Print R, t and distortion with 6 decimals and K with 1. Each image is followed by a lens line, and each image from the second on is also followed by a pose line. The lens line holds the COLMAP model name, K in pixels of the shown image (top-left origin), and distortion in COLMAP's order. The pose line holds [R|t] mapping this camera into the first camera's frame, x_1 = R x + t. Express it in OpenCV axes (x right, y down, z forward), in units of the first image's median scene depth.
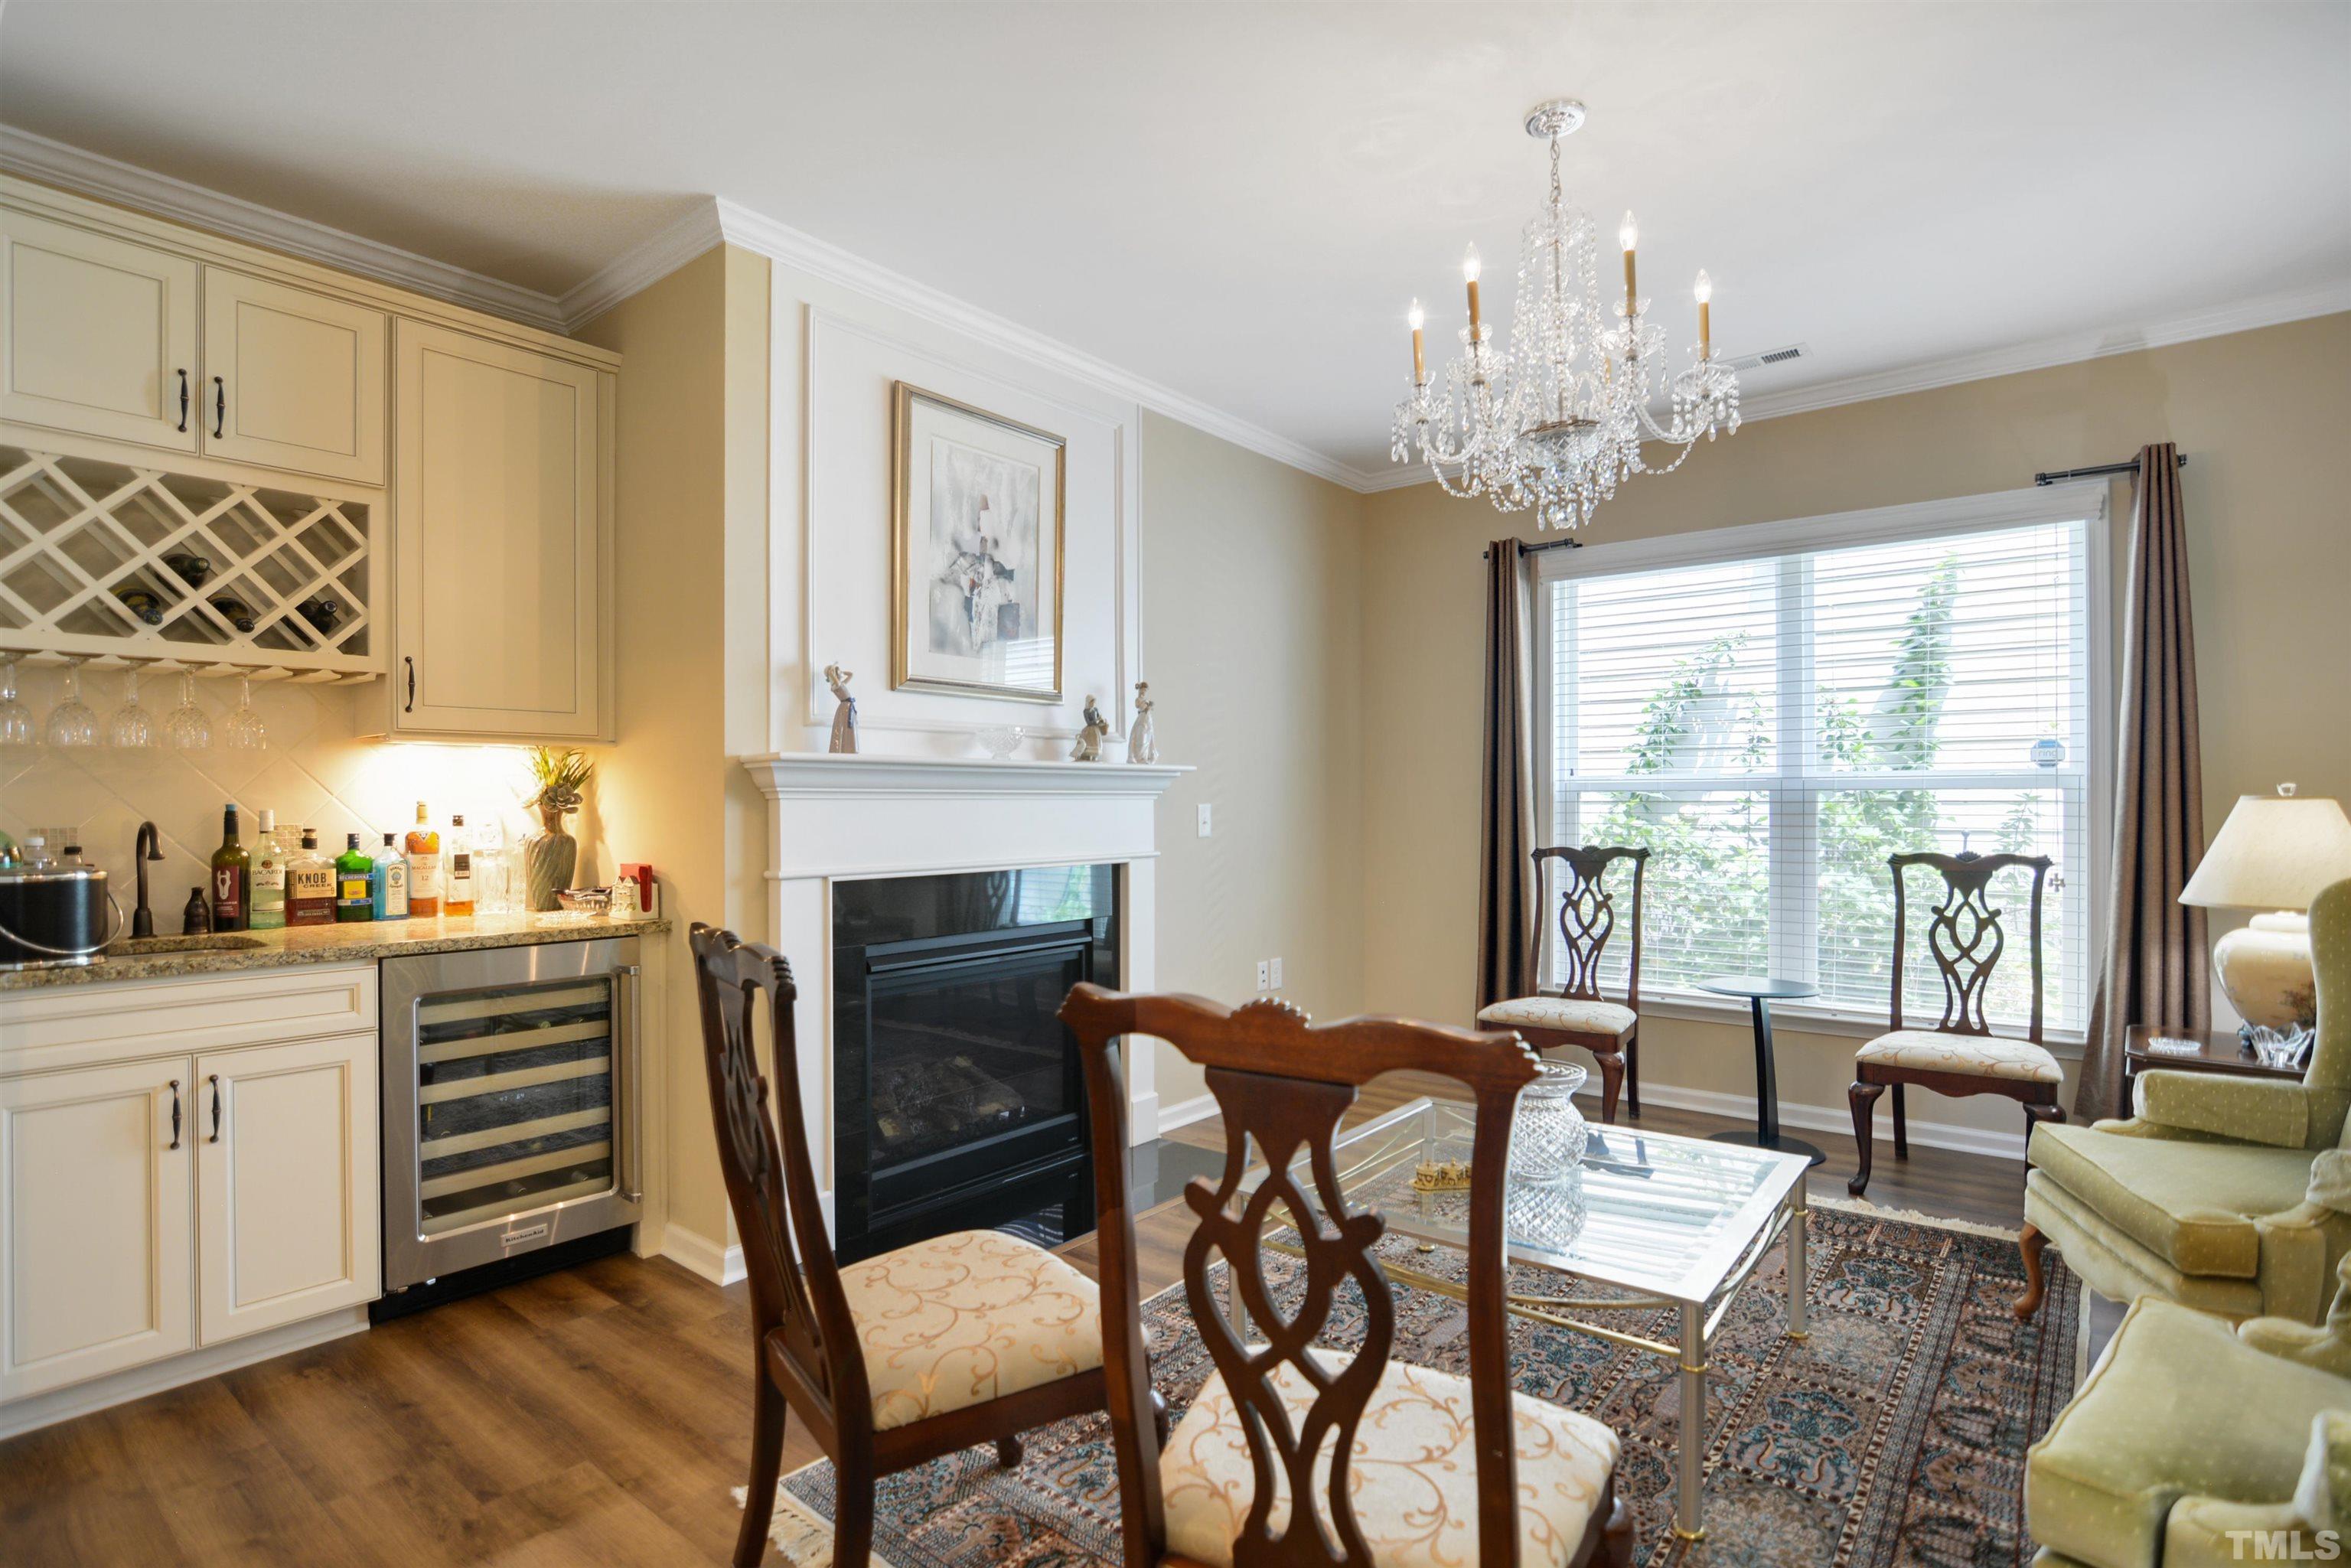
lens RADIAL K [[1143.3, 0, 1175.0], [0, 1143.3, 804.9], [0, 0, 1]] dist [-0.021390, 0.000406]
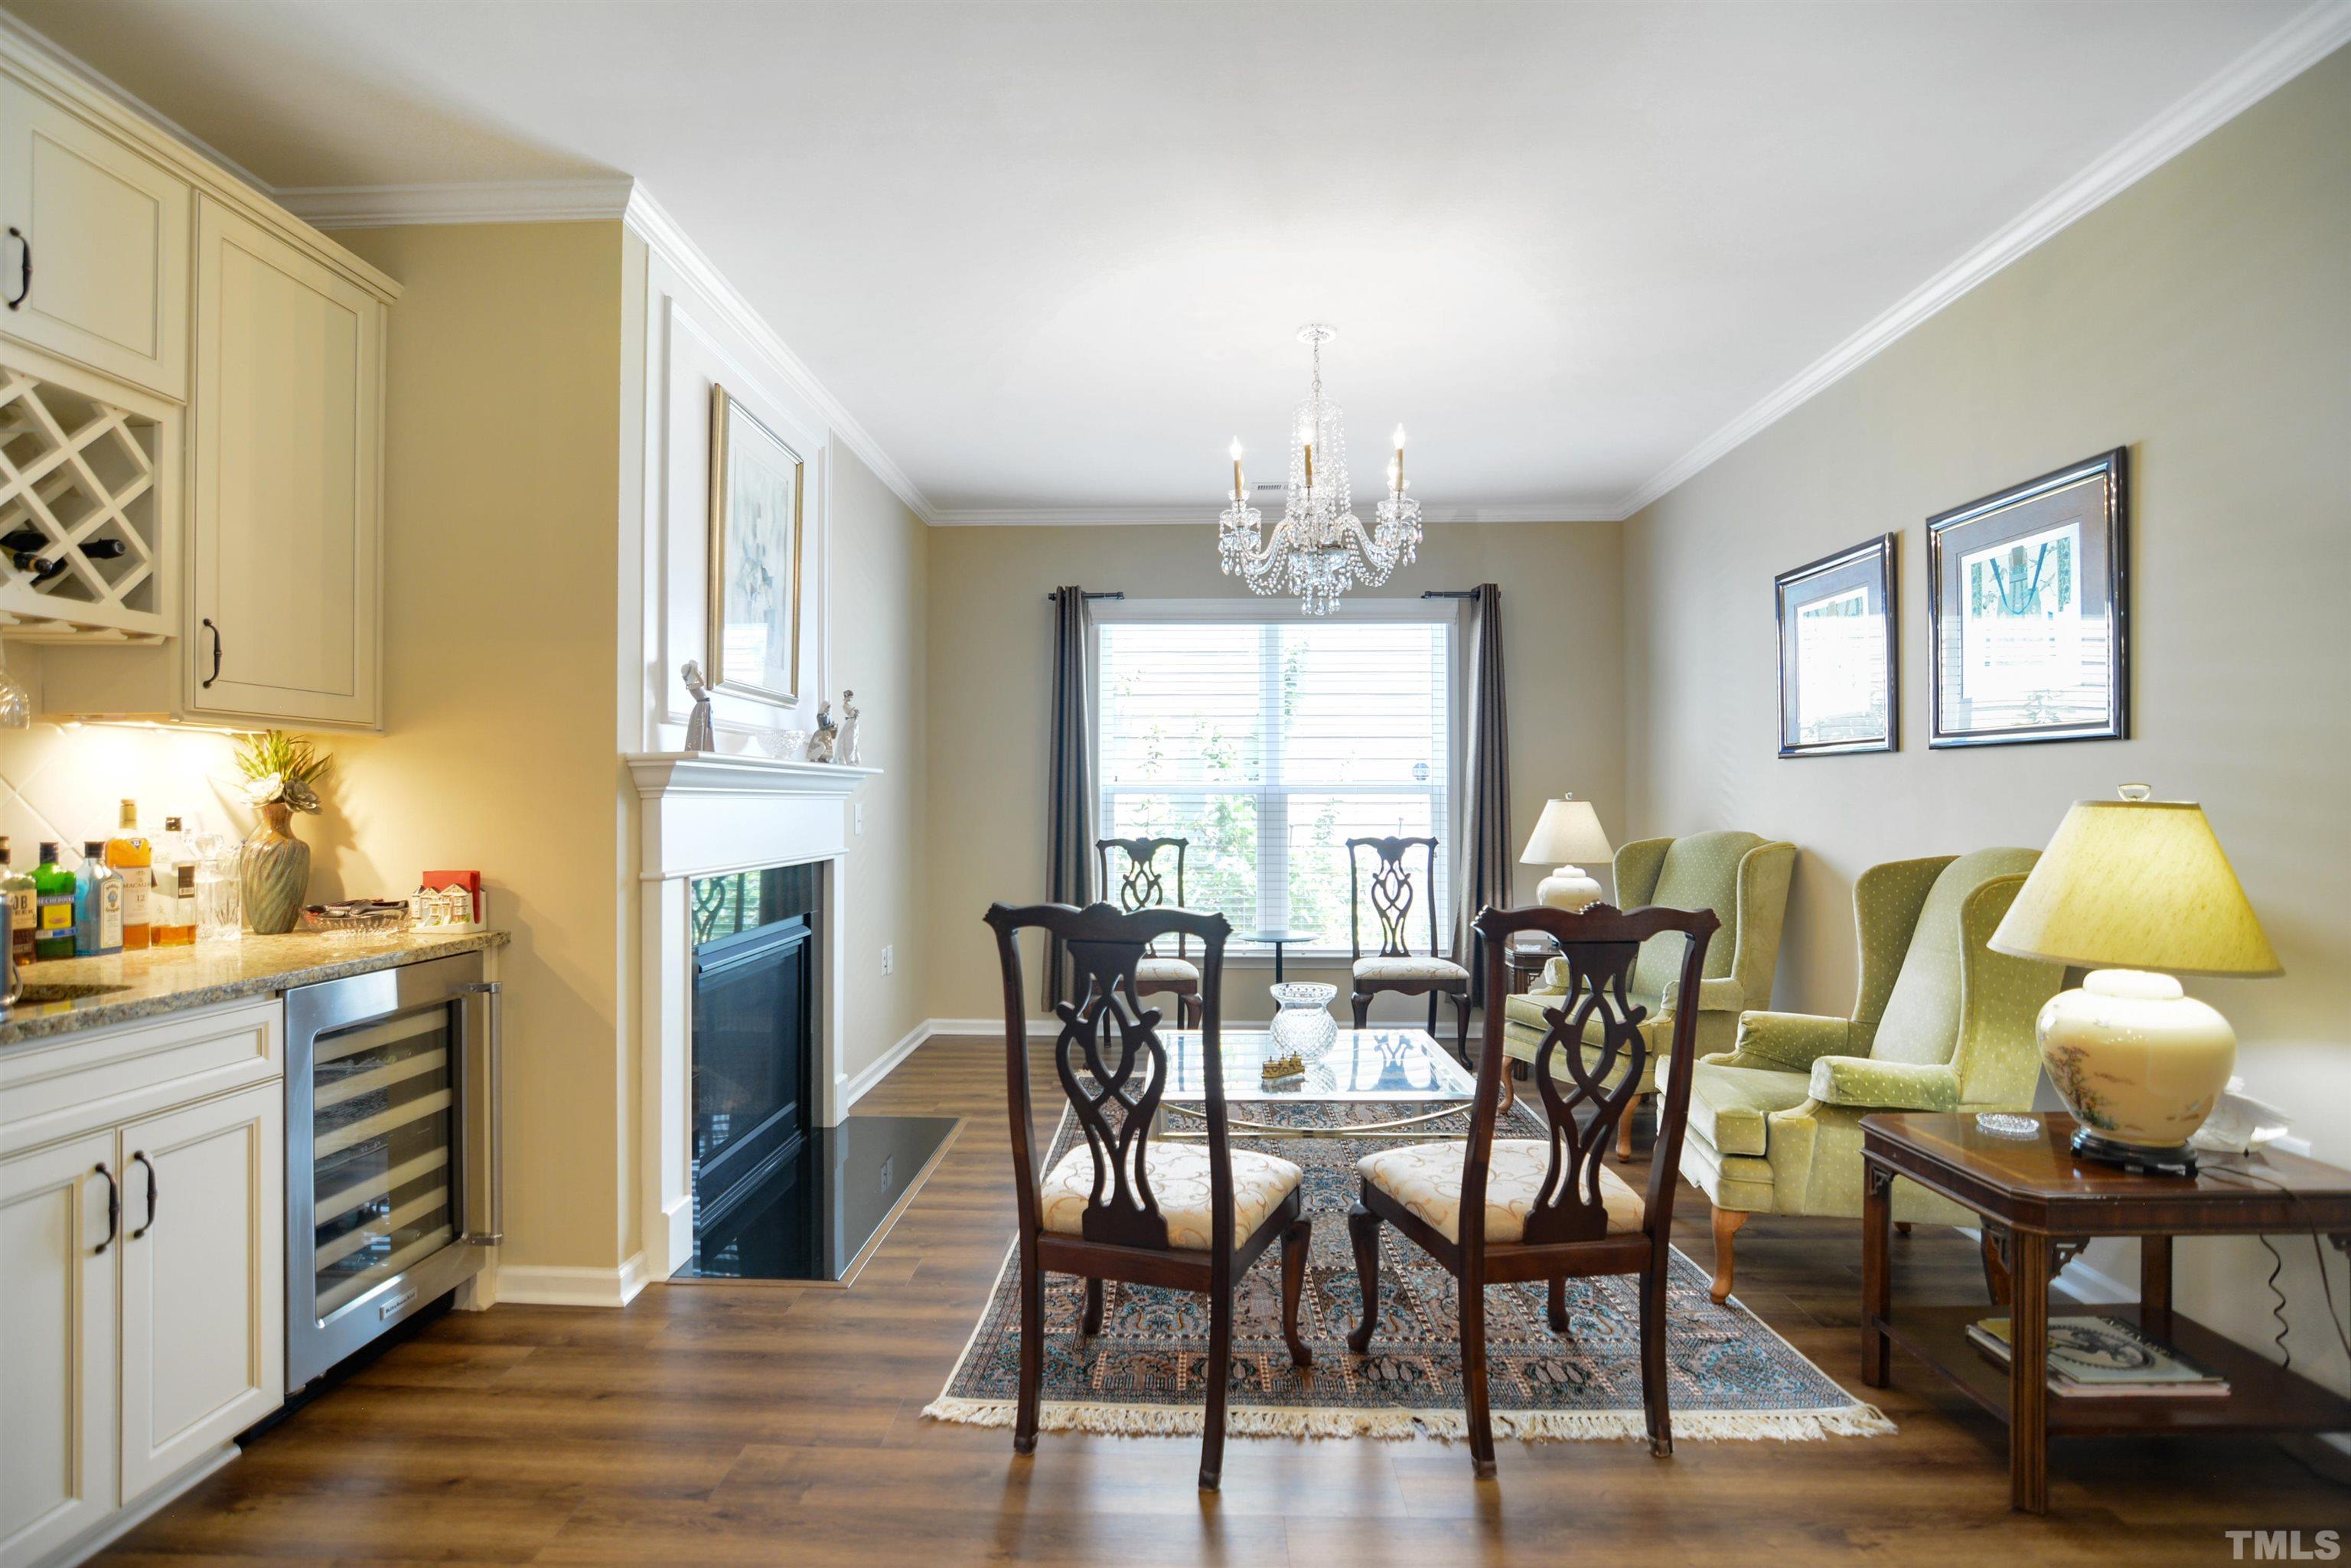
lens RADIAL K [[1146.1, 0, 1138.7], [0, 1146.1, 787.7], [0, 0, 1]] dist [-0.014911, 0.000390]
pose [[0.804148, 0.009046, 0.594361, -0.576294], [0.000572, 0.999872, -0.015992, 0.001708], [-0.594429, 0.013199, 0.804039, -0.032110]]
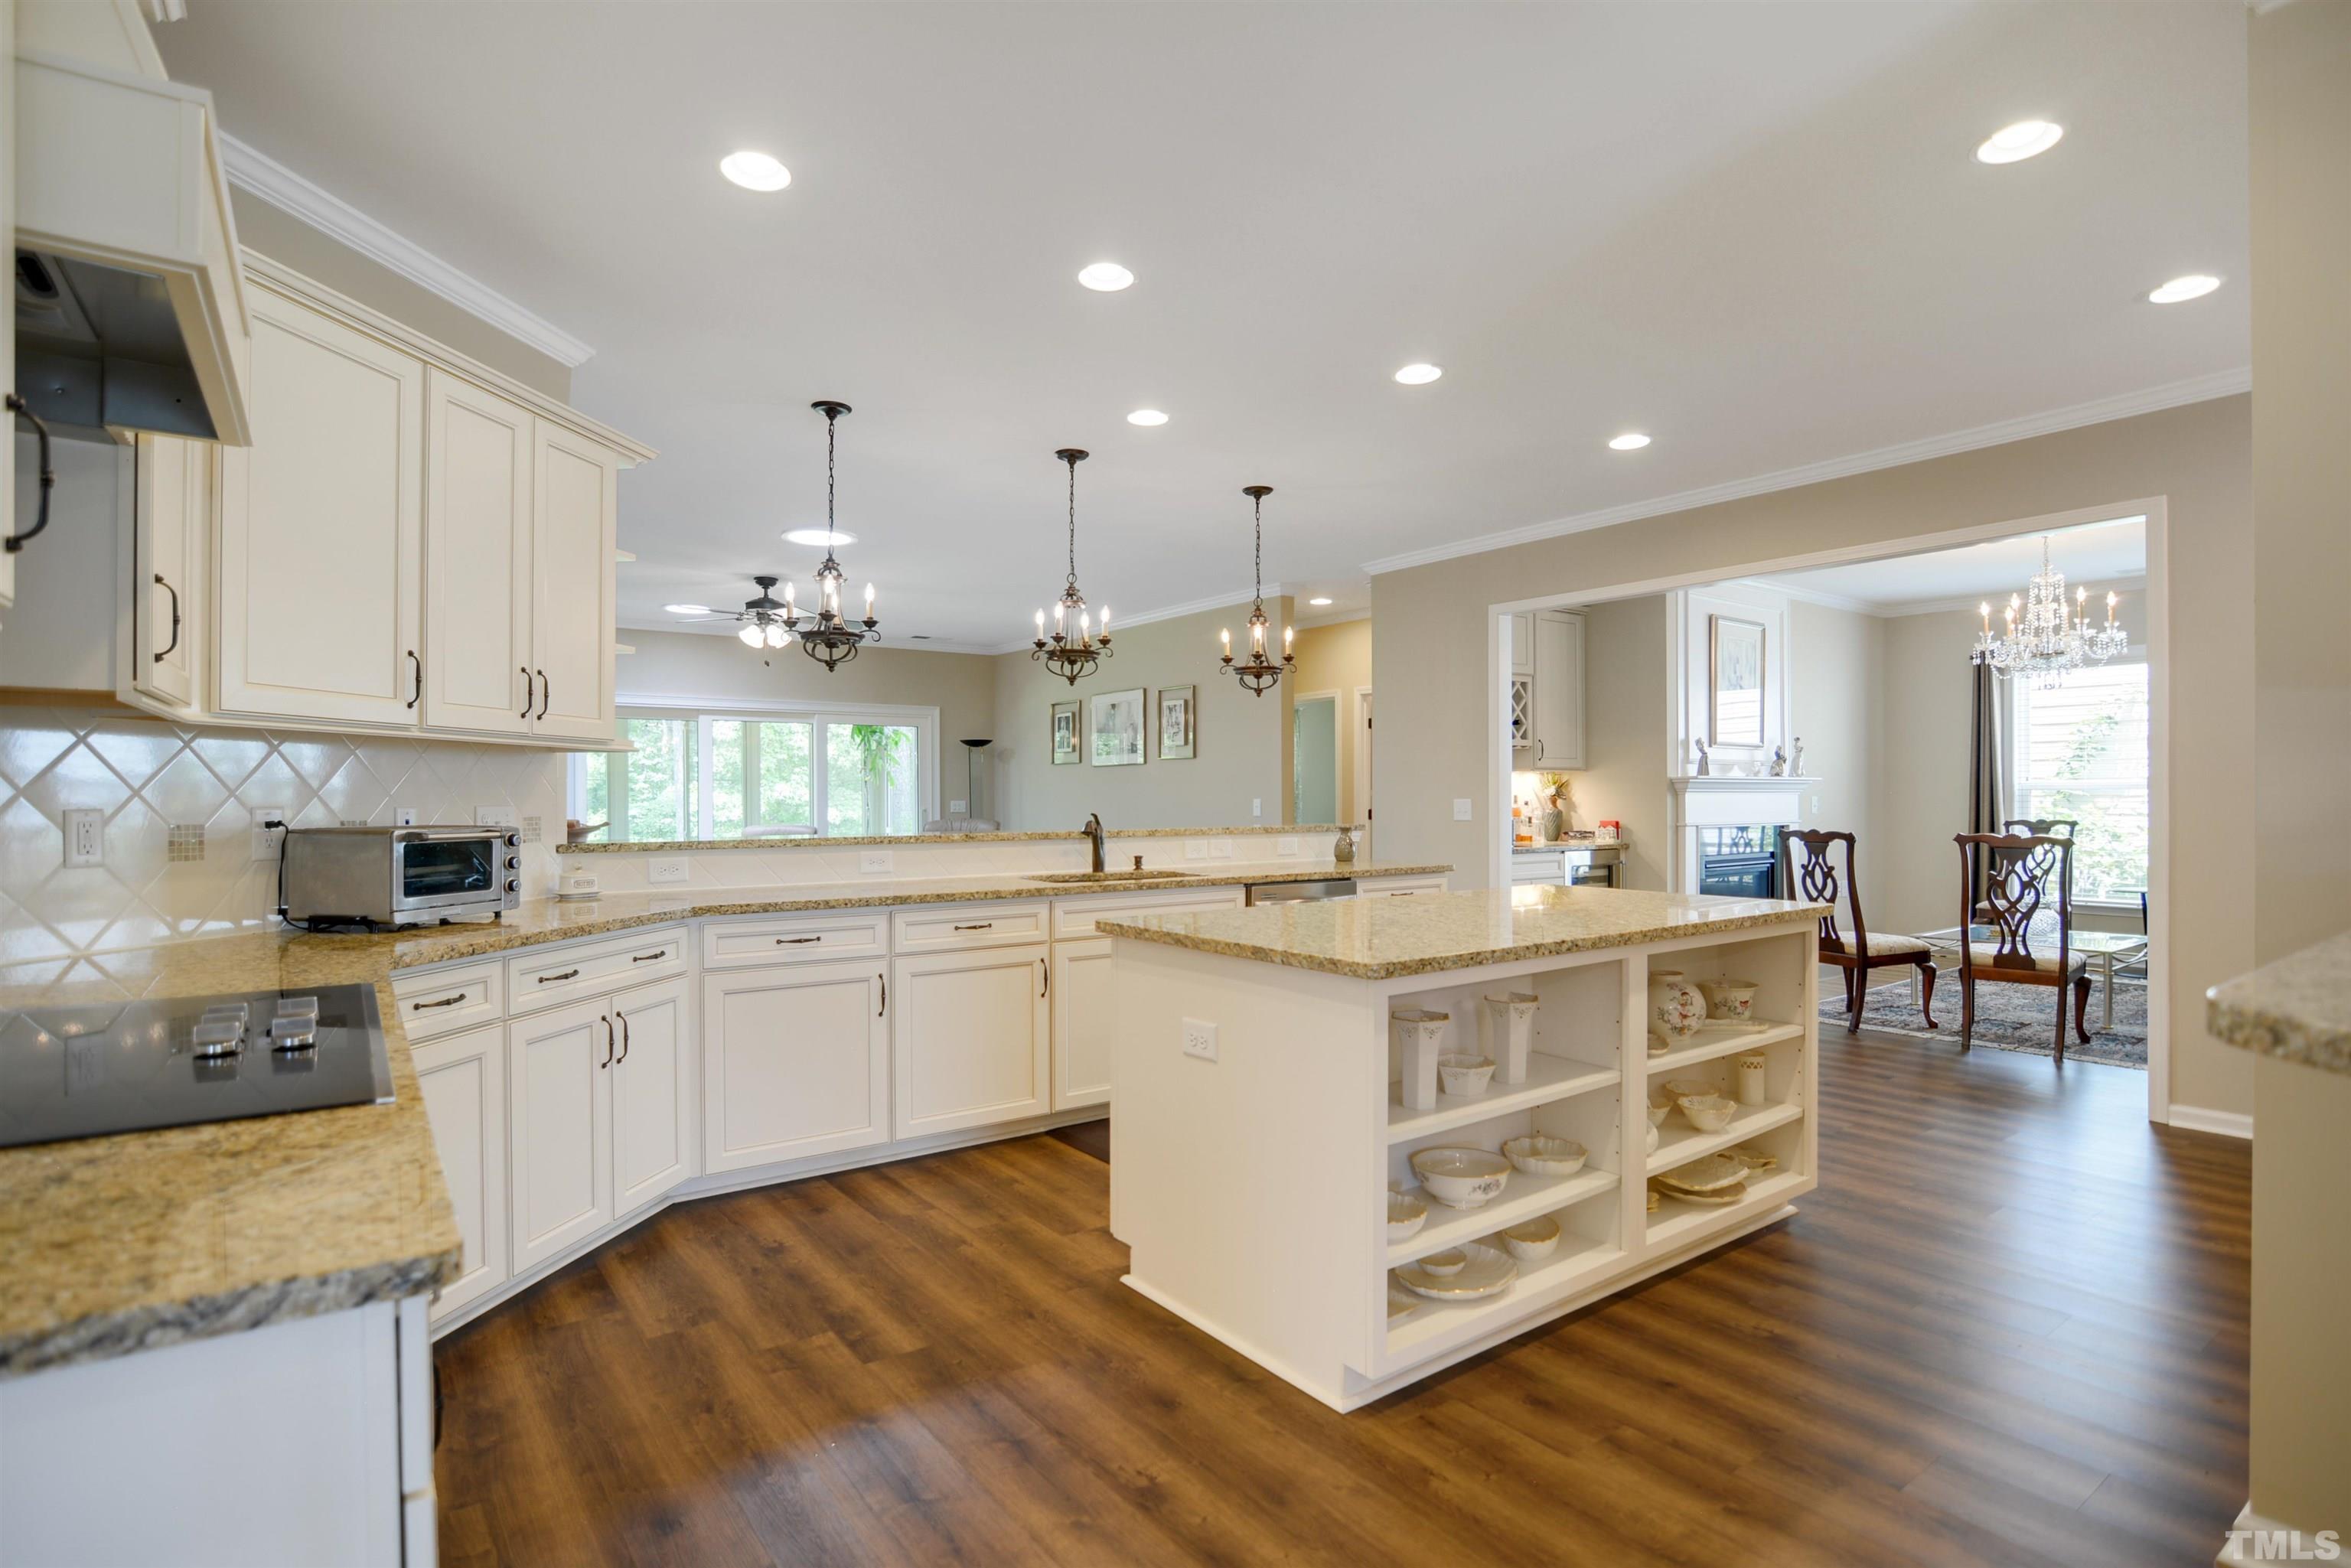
lens RADIAL K [[1143.3, 0, 1175.0], [0, 1143.3, 804.9], [0, 0, 1]] dist [-0.021390, 0.000406]
pose [[0.966743, 0.002031, -0.255742, -0.754739], [-0.000595, 0.999984, 0.005695, 0.004513], [0.255749, -0.005353, 0.966728, -1.611425]]
